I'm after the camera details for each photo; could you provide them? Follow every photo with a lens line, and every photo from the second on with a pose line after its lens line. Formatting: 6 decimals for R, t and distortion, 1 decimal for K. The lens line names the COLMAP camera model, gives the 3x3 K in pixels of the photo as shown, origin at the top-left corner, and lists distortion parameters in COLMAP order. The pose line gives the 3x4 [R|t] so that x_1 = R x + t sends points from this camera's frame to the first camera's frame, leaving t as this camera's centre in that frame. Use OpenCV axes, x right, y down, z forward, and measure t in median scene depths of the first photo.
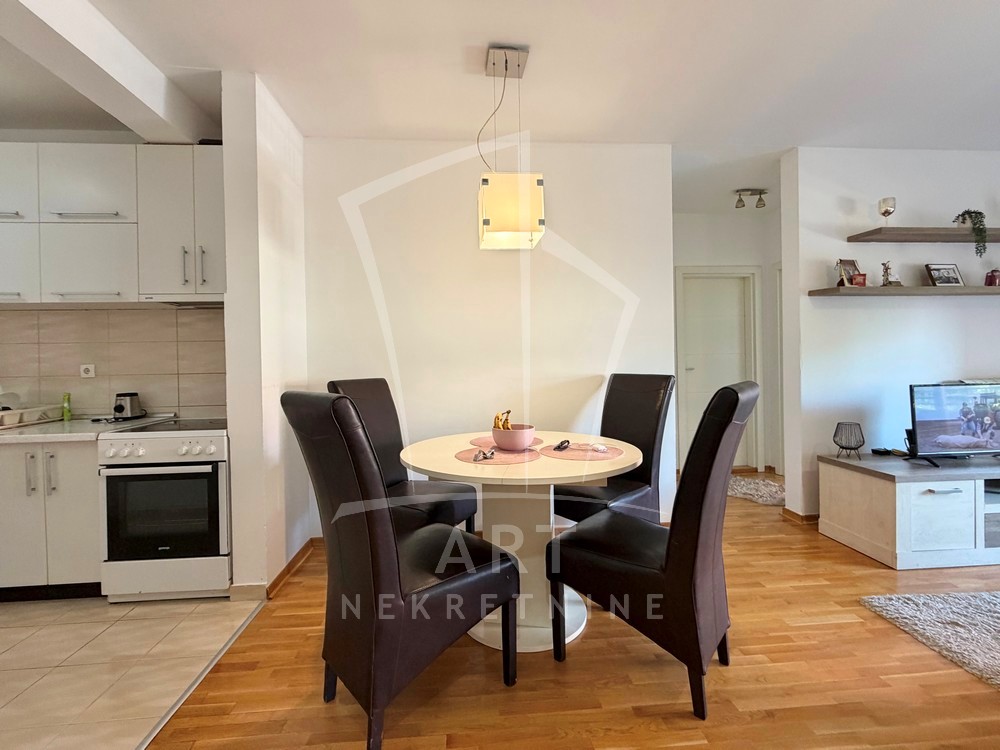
lens RADIAL K [[426.1, 0, 494.1], [0, 426.1, 365.3], [0, 0, 1]] dist [-0.001776, -0.000174]
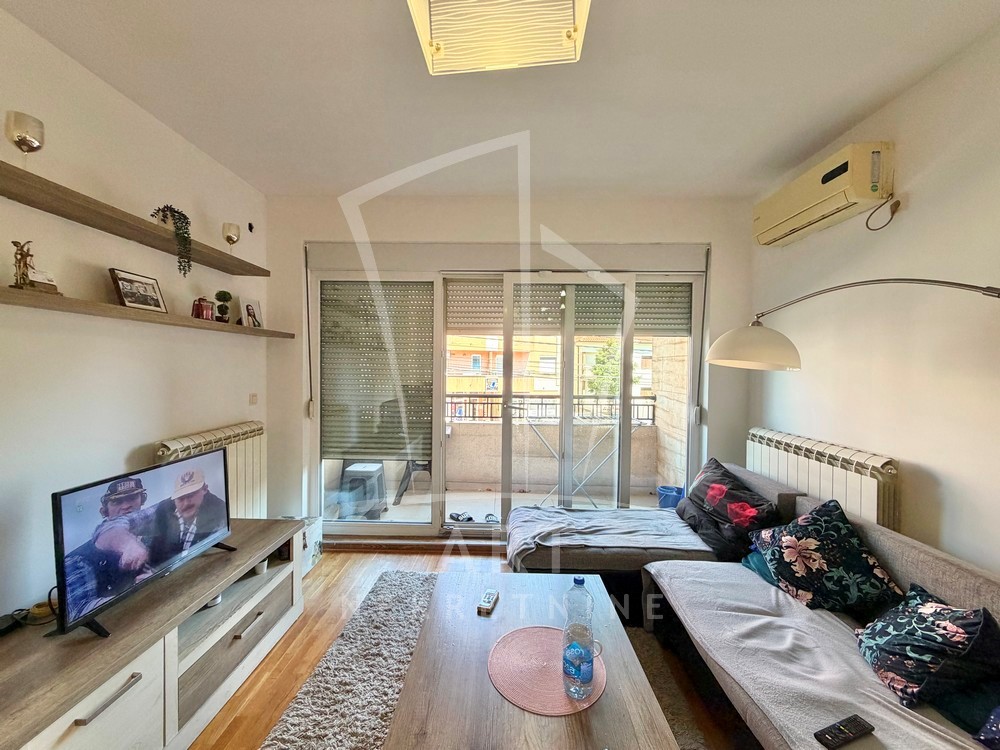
lens RADIAL K [[398.6, 0, 495.8], [0, 398.6, 376.9], [0, 0, 1]] dist [-0.000049, 0.000140]
pose [[0.098161, -0.002227, 0.995168, 0.558097], [-0.005475, 0.999981, 0.002778, -0.094119], [-0.995155, -0.005722, 0.098147, 0.433087]]
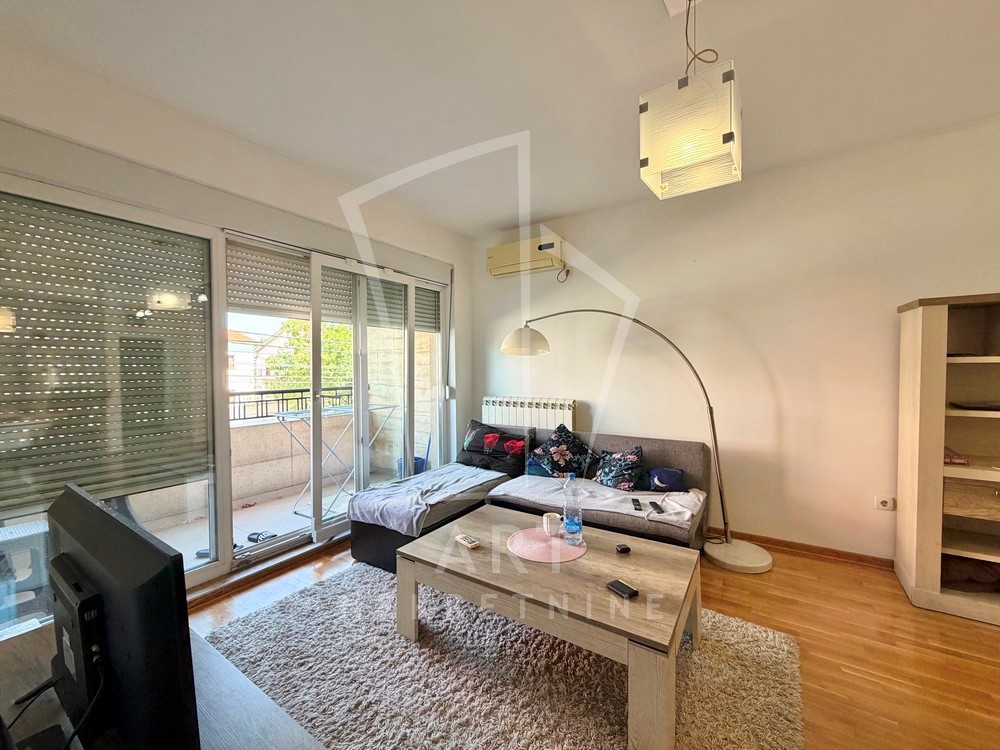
lens RADIAL K [[398.6, 0, 495.8], [0, 398.6, 376.9], [0, 0, 1]] dist [-0.000049, 0.000140]
pose [[-0.786204, 0.012388, 0.617843, 0.668705], [0.028704, 0.999452, 0.016486, -0.062305], [-0.617300, 0.030696, -0.786129, 1.057056]]
